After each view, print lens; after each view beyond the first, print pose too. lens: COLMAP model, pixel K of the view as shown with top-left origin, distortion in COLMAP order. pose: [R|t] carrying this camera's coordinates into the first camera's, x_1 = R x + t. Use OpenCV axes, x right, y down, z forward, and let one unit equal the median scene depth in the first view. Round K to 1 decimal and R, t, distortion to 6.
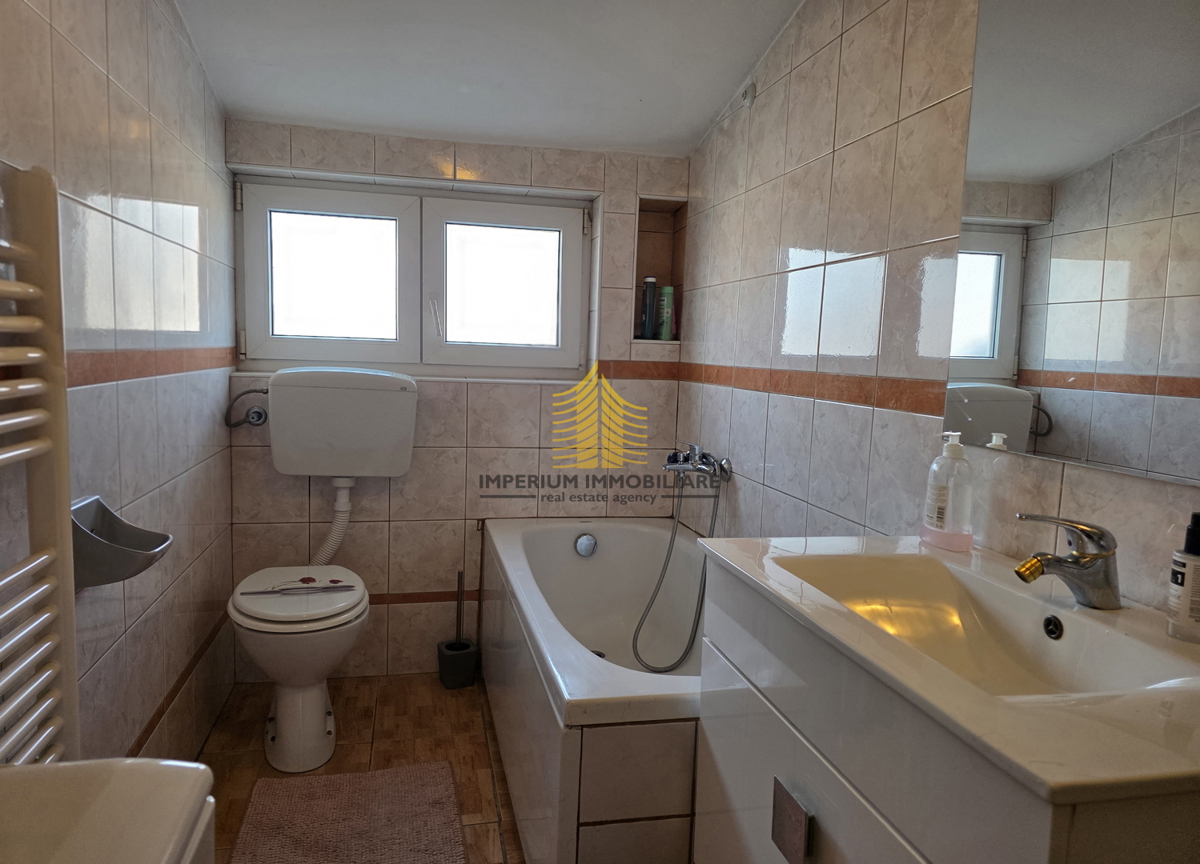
lens RADIAL K [[827.6, 0, 600.2], [0, 827.6, 442.7], [0, 0, 1]] dist [0.096424, -0.130045]
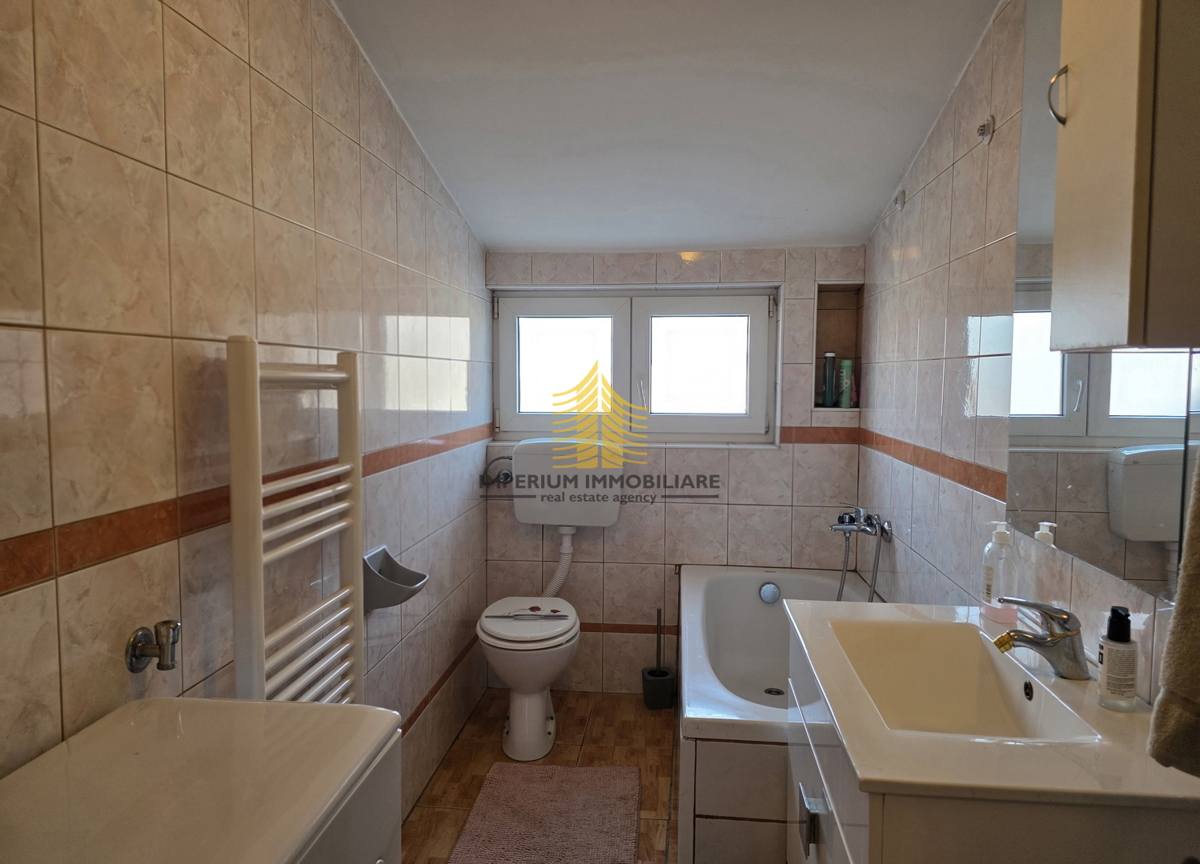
lens RADIAL K [[820.8, 0, 600.0], [0, 820.8, 432.0], [0, 0, 1]] dist [0.100424, -0.144911]
pose [[0.949313, -0.008668, -0.314211, 0.132247], [-0.007439, 0.998720, -0.050026, -0.039894], [0.314243, 0.049827, 0.948034, -0.162662]]
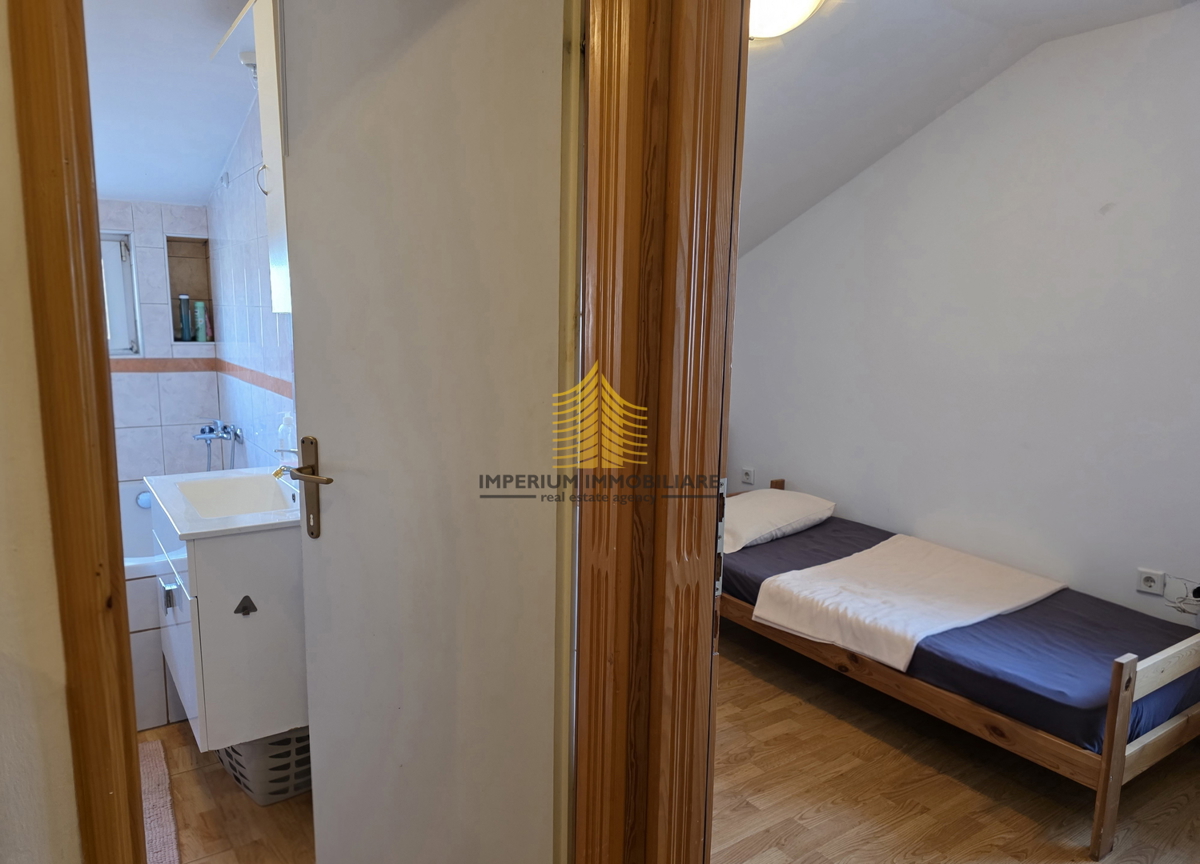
lens RADIAL K [[809.4, 0, 617.9], [0, 809.4, 452.5], [0, 0, 1]] dist [0.011258, -0.000358]
pose [[0.920014, -0.083192, 0.382952, 0.207466], [0.057681, 0.995311, 0.077646, -0.010373], [-0.387616, -0.049346, 0.920499, -0.546839]]
